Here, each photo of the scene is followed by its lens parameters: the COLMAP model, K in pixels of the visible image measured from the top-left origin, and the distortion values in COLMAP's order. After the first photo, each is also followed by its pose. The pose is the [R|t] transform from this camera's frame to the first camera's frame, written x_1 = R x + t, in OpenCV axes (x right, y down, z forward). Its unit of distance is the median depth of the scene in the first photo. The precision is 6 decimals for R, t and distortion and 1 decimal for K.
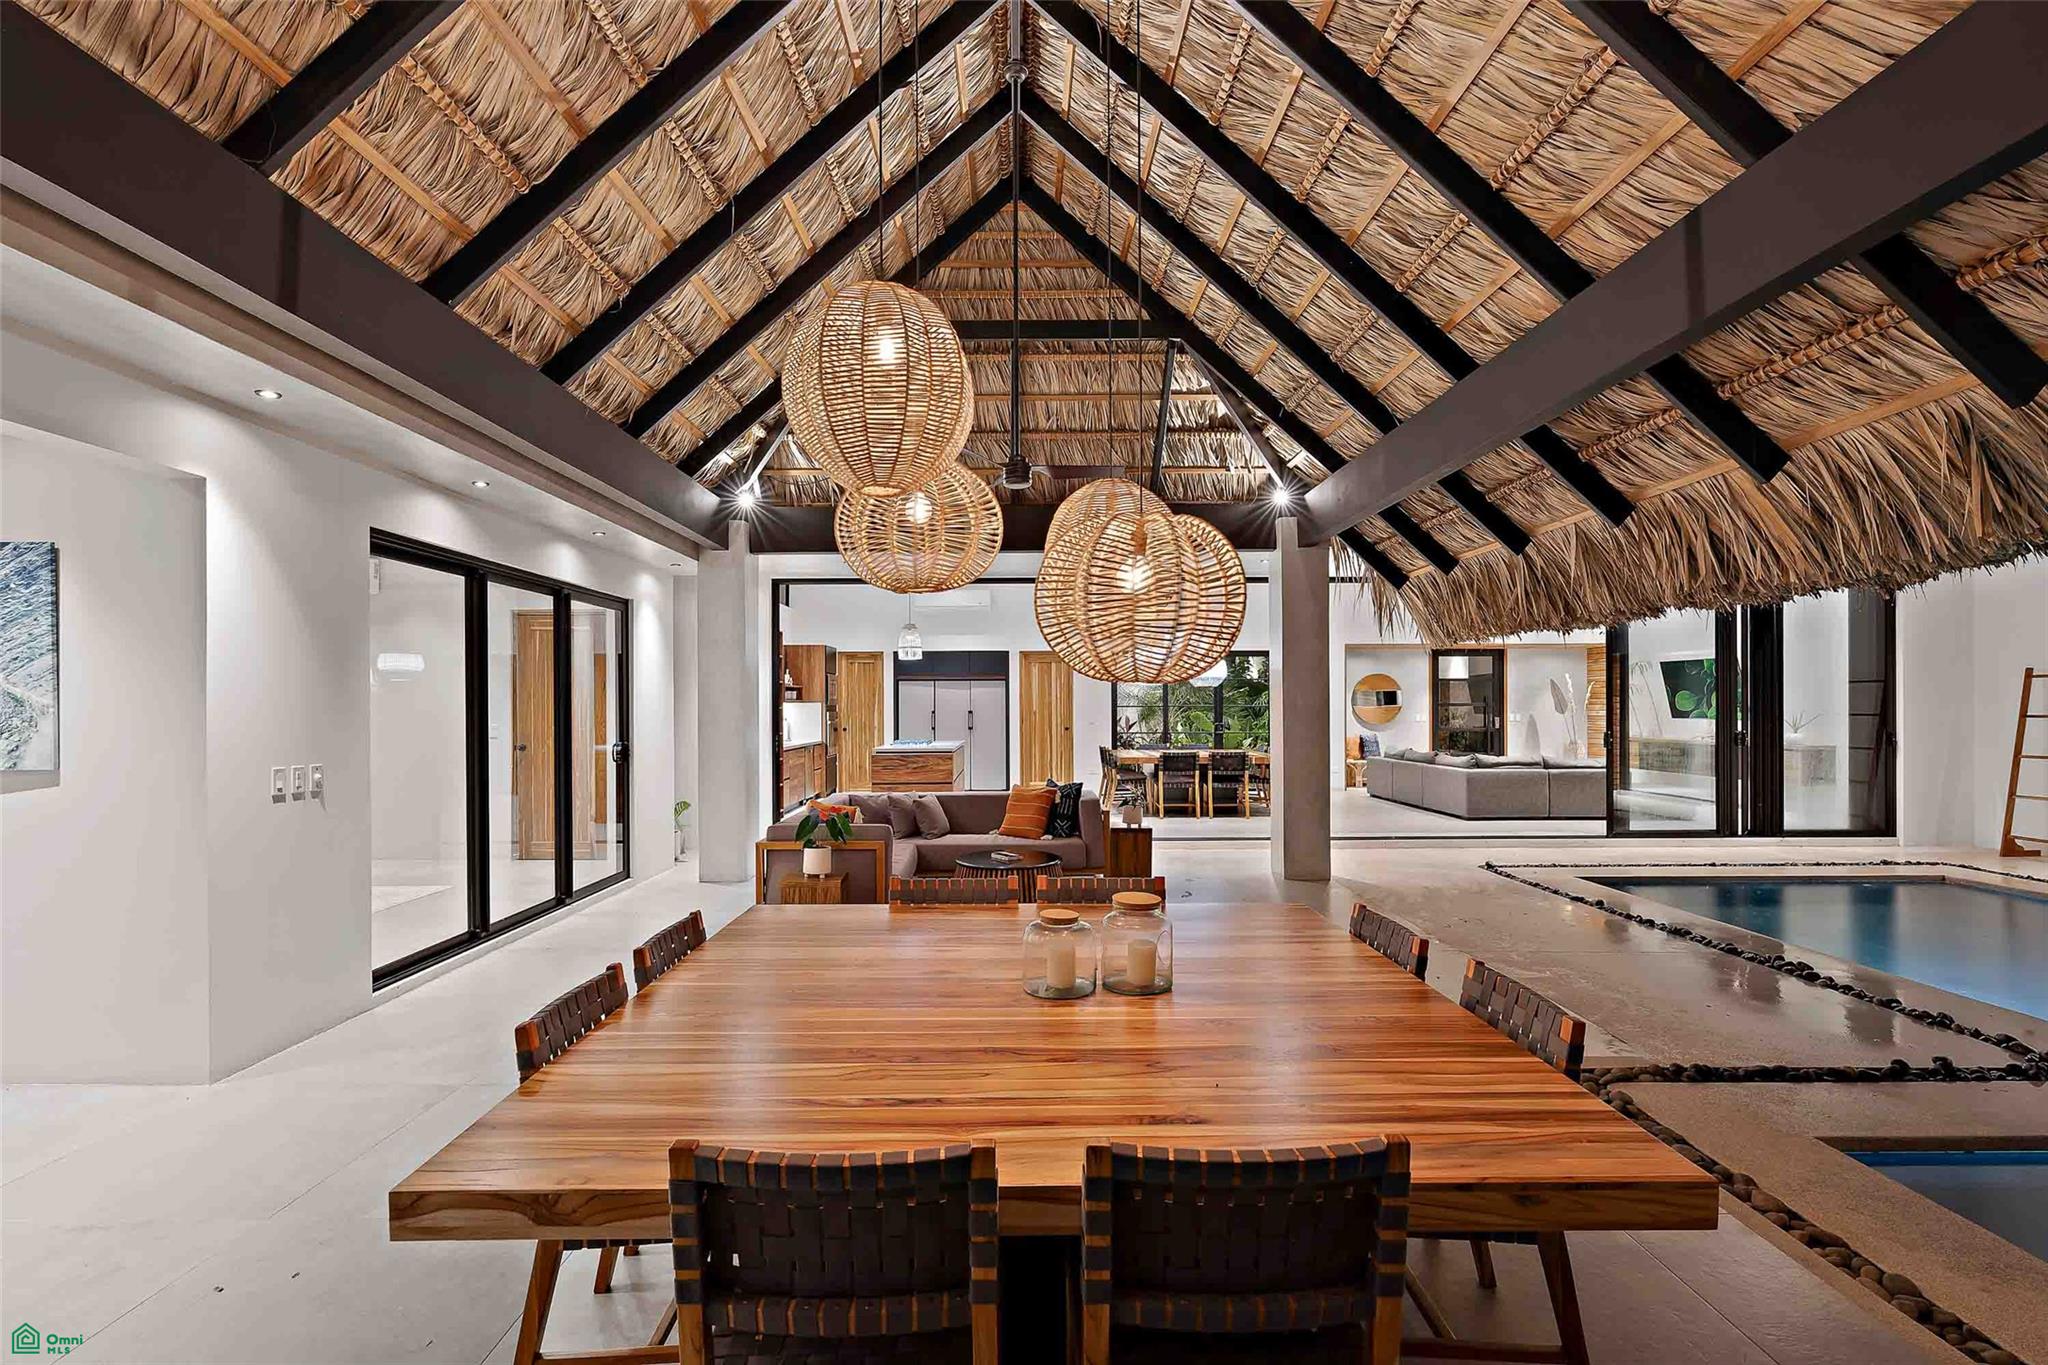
lens RADIAL K [[912.3, 0, 1015.4], [0, 912.3, 712.5], [0, 0, 1]] dist [-0.030802, 0.022368]
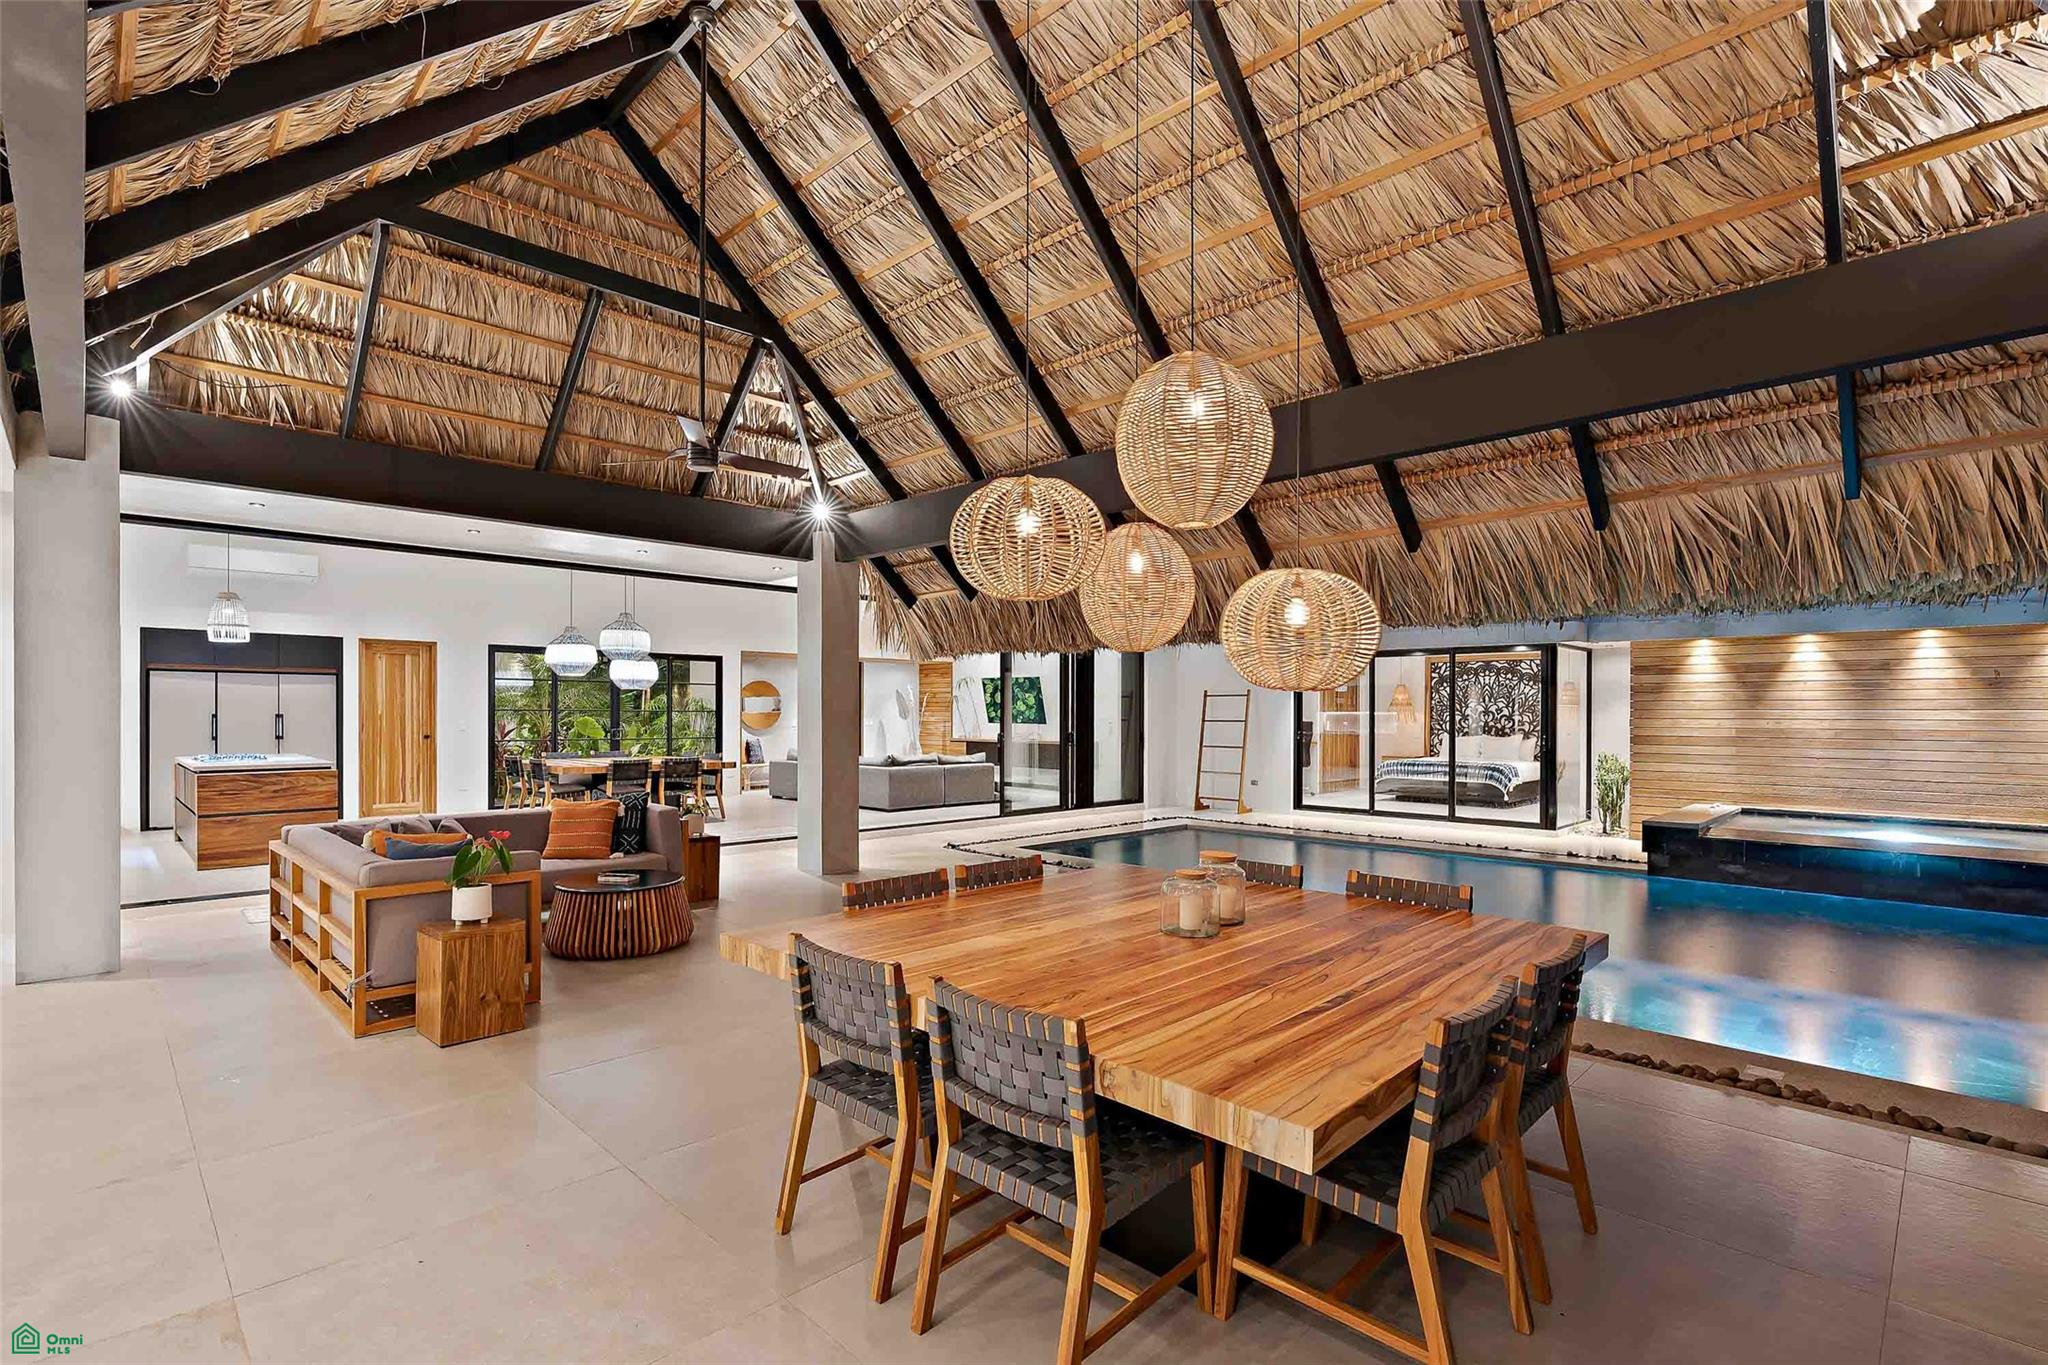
lens RADIAL K [[924.6, 0, 1024.2], [0, 924.6, 716.2], [0, 0, 1]] dist [-0.001206, -0.000062]
pose [[0.722190, 0.004032, 0.691683, -0.288000], [-0.001950, 0.999991, -0.003794, 0.003366], [-0.691692, 0.001391, 0.722191, 0.067919]]
